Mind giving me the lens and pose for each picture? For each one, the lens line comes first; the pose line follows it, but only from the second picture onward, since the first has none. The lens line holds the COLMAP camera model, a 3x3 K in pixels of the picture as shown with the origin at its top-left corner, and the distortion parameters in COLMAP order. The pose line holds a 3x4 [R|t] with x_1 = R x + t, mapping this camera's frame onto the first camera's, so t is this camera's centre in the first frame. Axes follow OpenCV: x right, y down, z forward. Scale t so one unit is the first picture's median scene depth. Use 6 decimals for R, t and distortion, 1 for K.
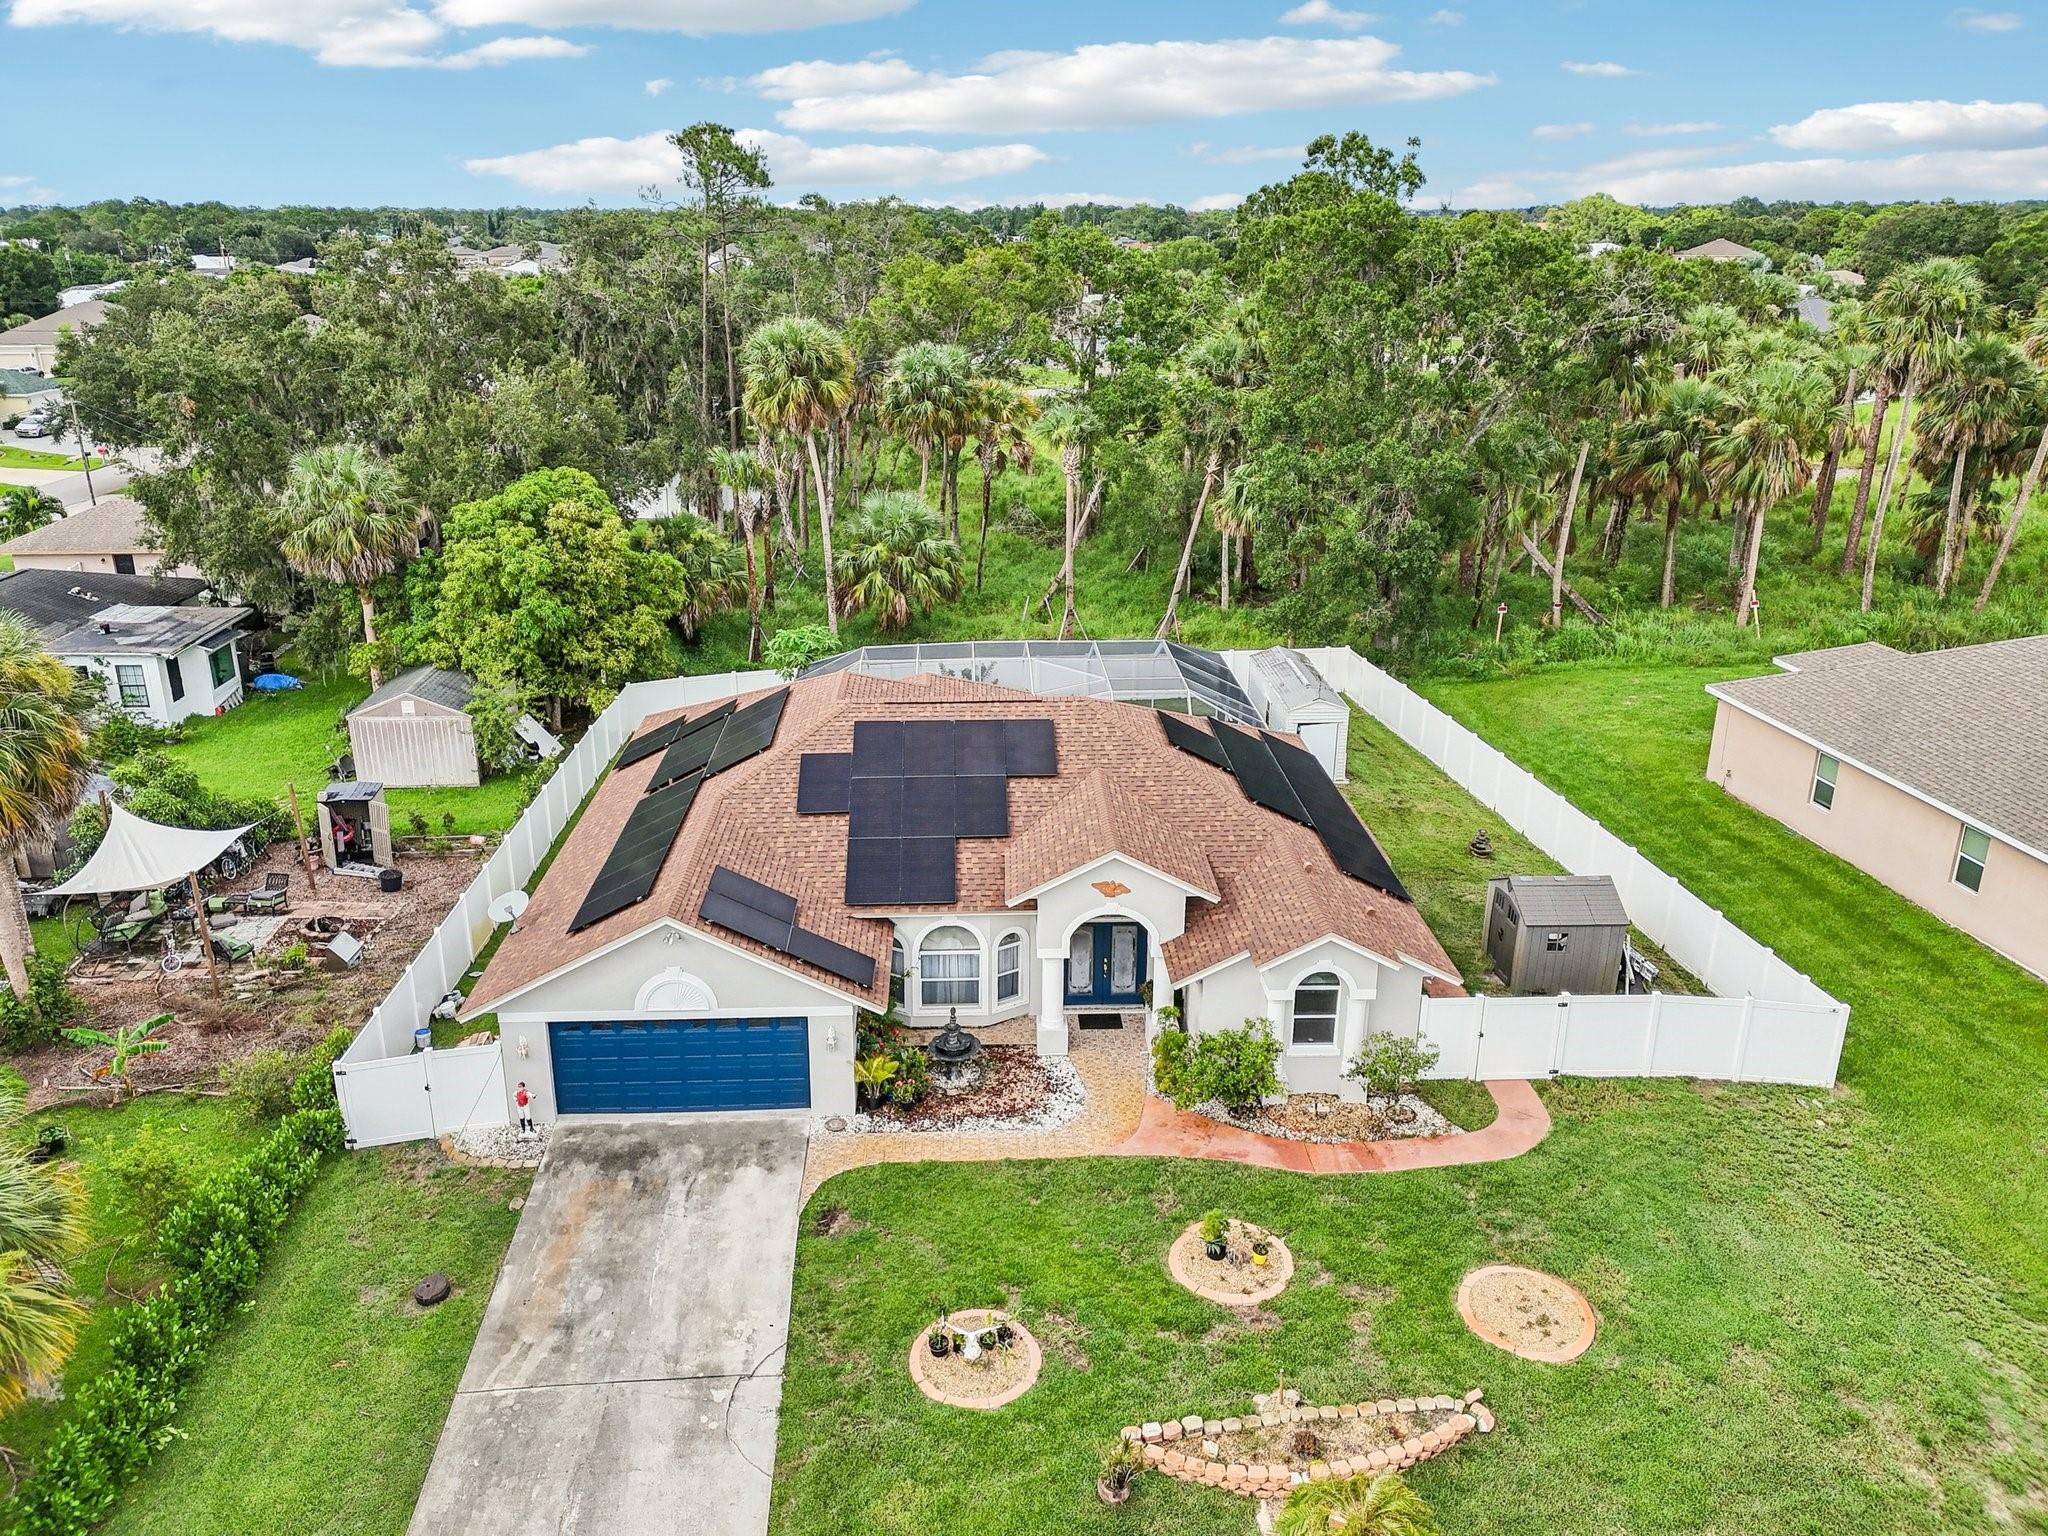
lens RADIAL K [[1466.8, 0, 1029.2], [0, 1466.8, 825.3], [0, 0, 1]] dist [0.069007, -0.050148]
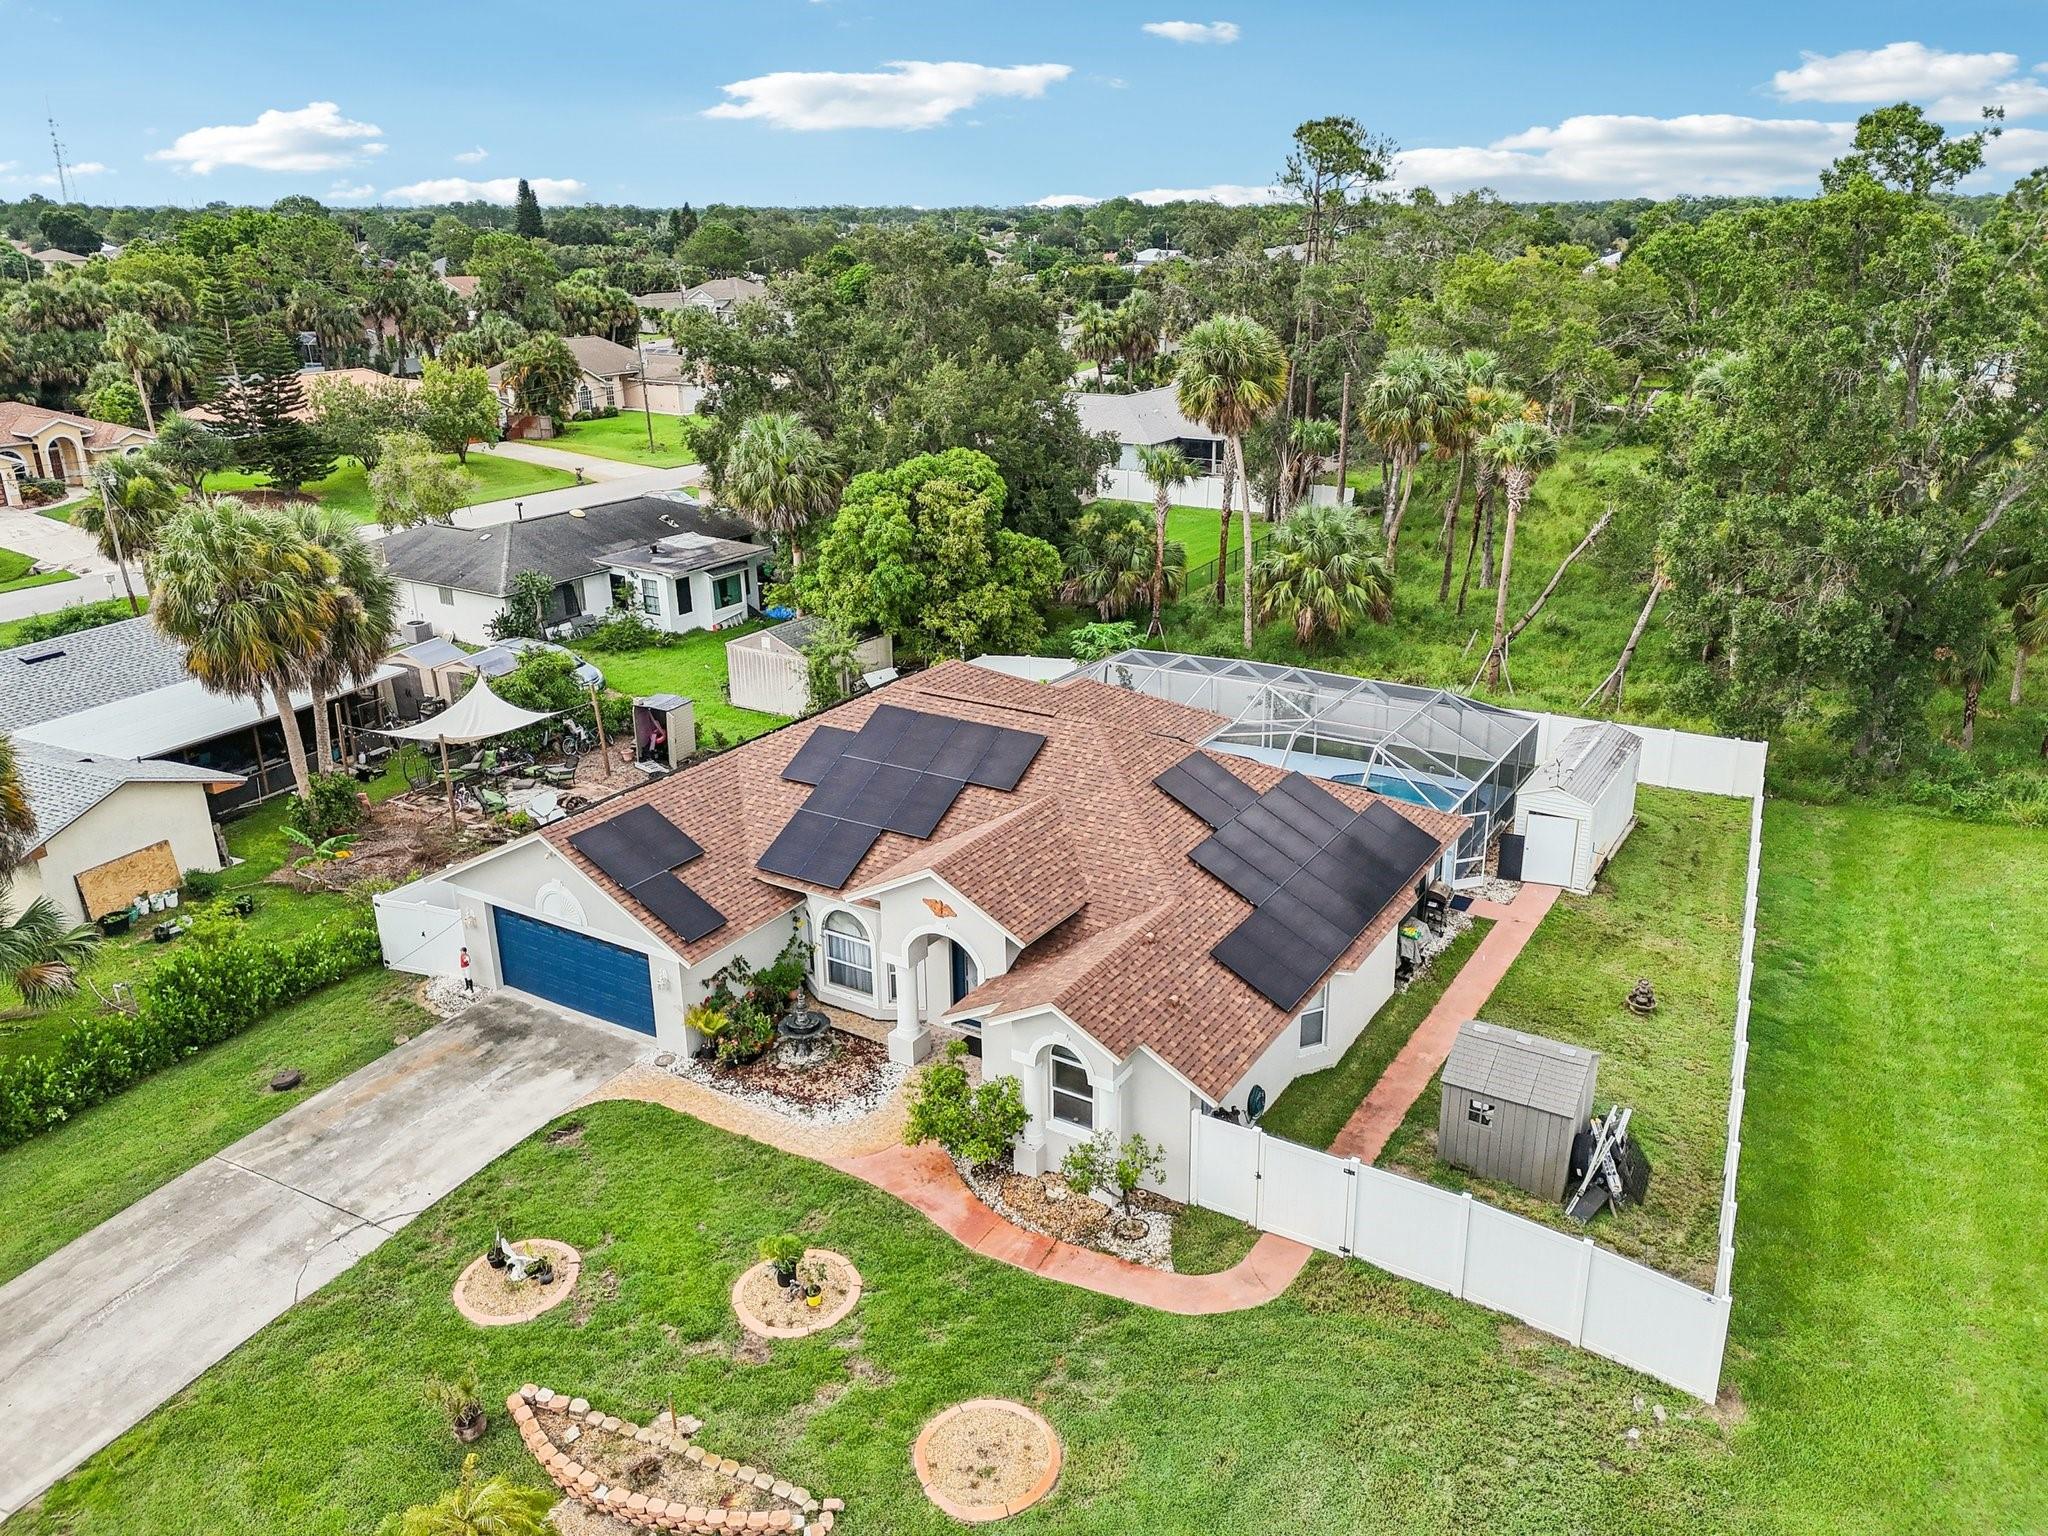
lens RADIAL K [[1497.8, 0, 1060.8], [0, 1497.8, 817.7], [0, 0, 1]] dist [0.056652, -0.028853]
pose [[0.840914, 0.203245, -0.501553, 0.571885], [-0.205915, 0.977252, 0.050773, -0.077667], [0.500463, 0.060582, 0.863636, 0.166624]]
